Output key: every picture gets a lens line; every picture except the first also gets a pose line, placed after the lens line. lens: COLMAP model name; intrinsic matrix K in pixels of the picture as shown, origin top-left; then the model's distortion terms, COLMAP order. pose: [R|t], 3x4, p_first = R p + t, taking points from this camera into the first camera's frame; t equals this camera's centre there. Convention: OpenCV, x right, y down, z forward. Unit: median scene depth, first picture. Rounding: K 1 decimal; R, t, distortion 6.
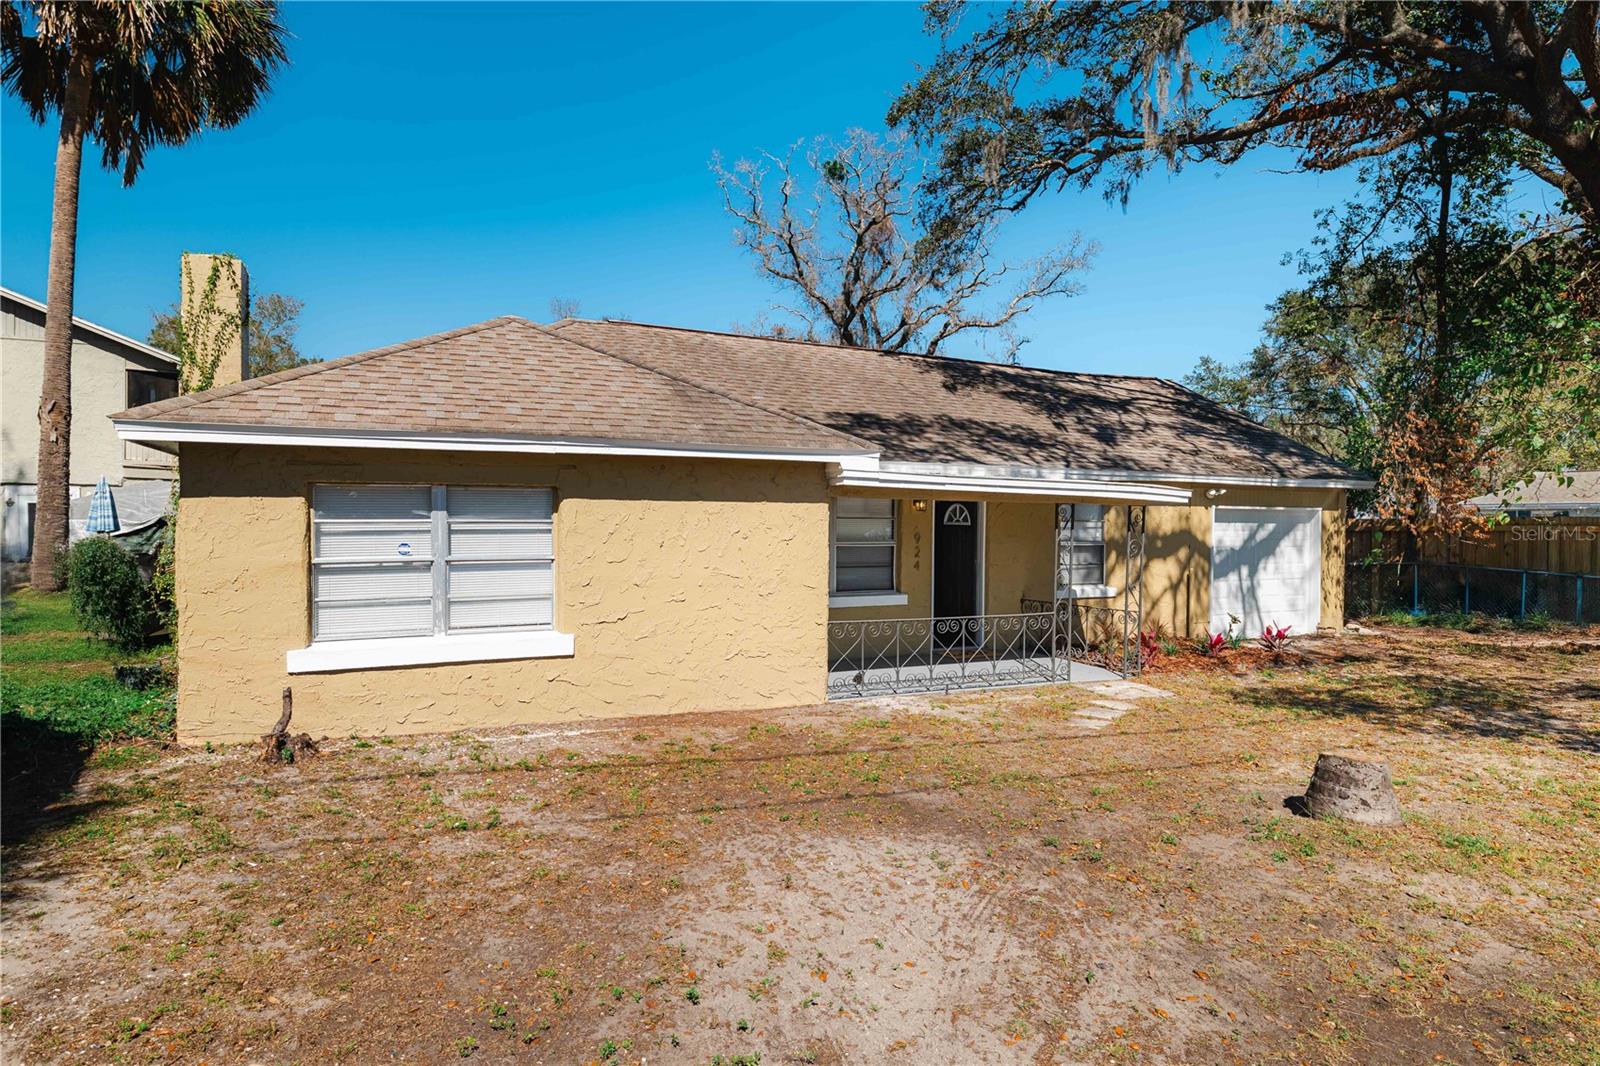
lens RADIAL K [[858.8, 0, 804.9], [0, 858.8, 519.8], [0, 0, 1]] dist [-0.000208, 0.001830]
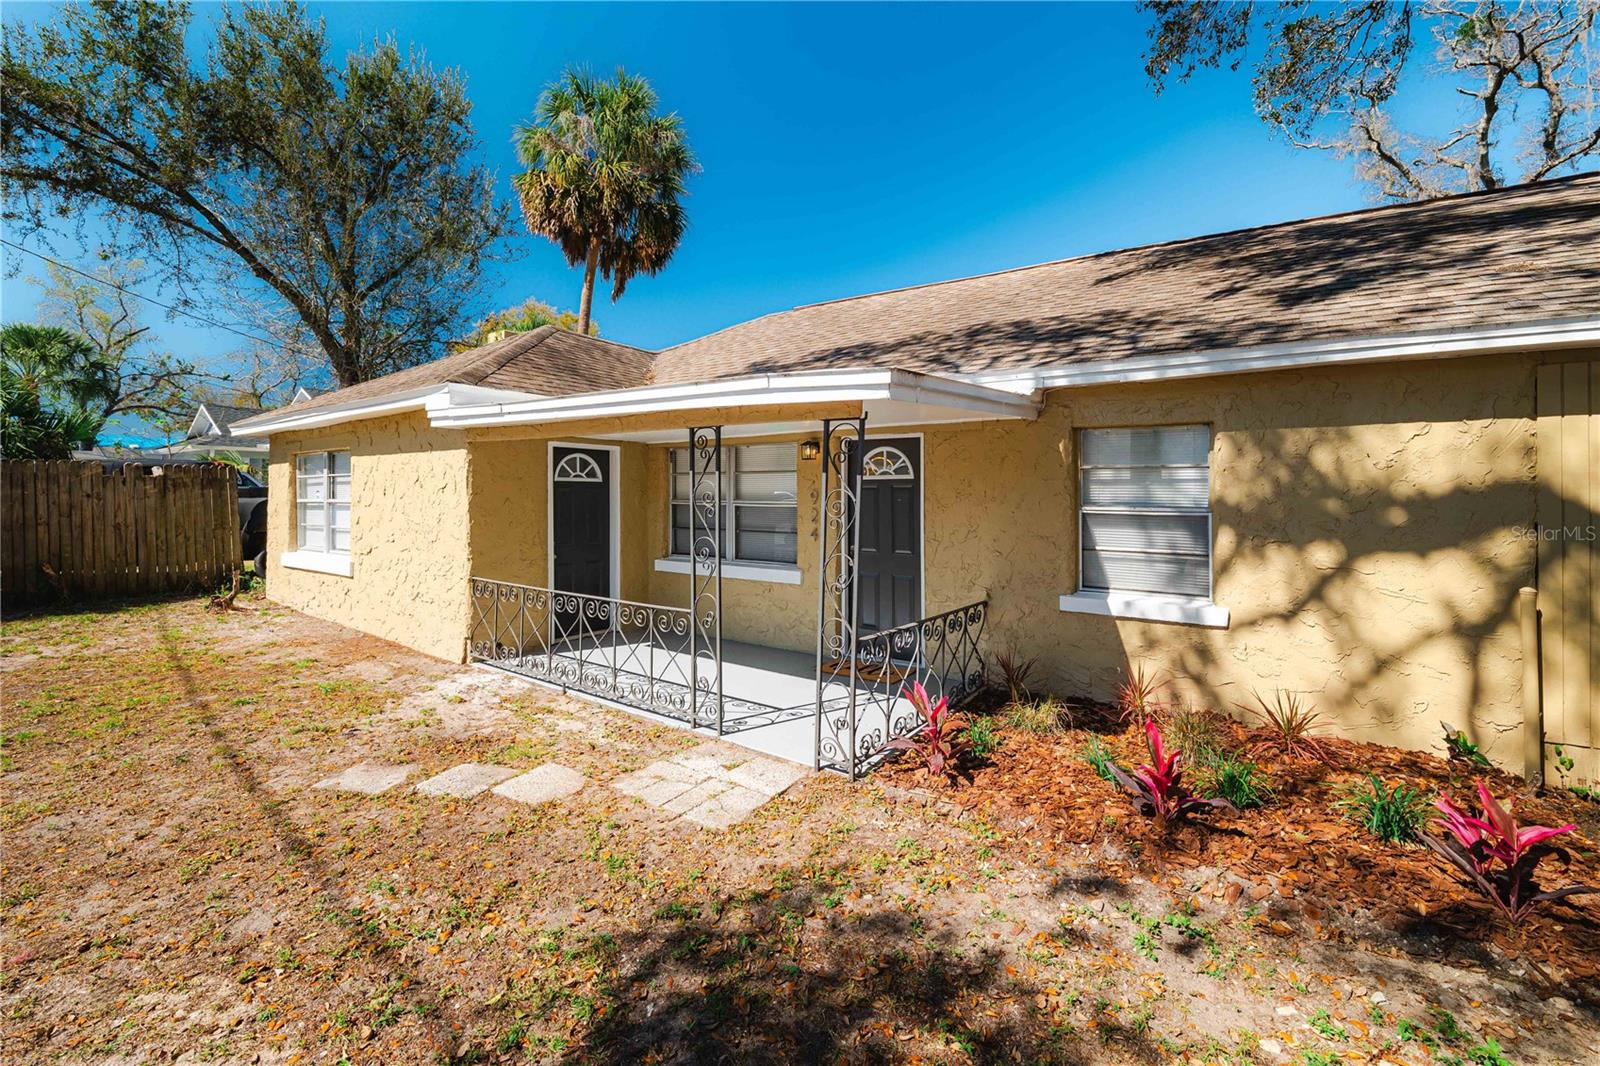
lens RADIAL K [[656.6, 0, 796.7], [0, 656.6, 490.7], [0, 0, 1]] dist [-0.013564, 0.000786]
pose [[0.522618, -0.013229, -0.852465, 0.537342], [-0.007597, 0.999768, -0.020172, 0.024609], [0.852533, 0.017018, 0.522396, 0.614667]]
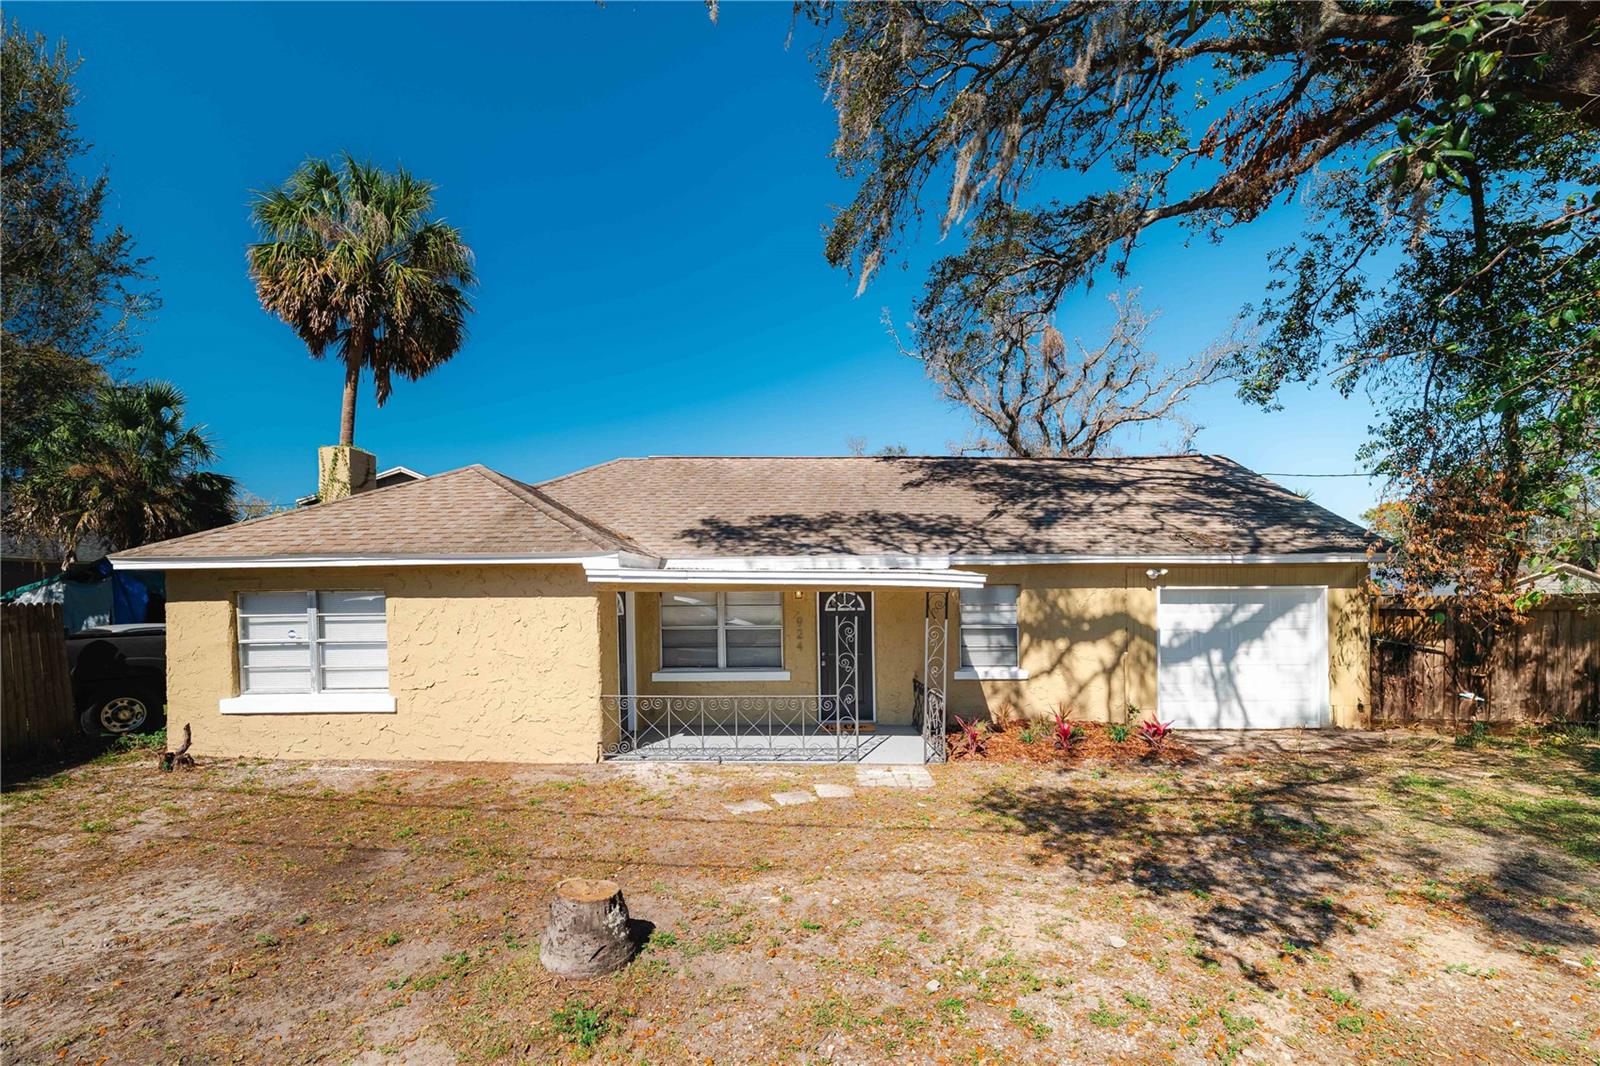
lens RADIAL K [[656.6, 0, 801.0], [0, 656.6, 598.1], [0, 0, 1]] dist [-0.013564, 0.000786]
pose [[0.908383, -0.013873, -0.417910, 0.439814], [0.013647, 0.999901, -0.003529, -0.006768], [0.417917, -0.002498, 0.908482, 0.189861]]
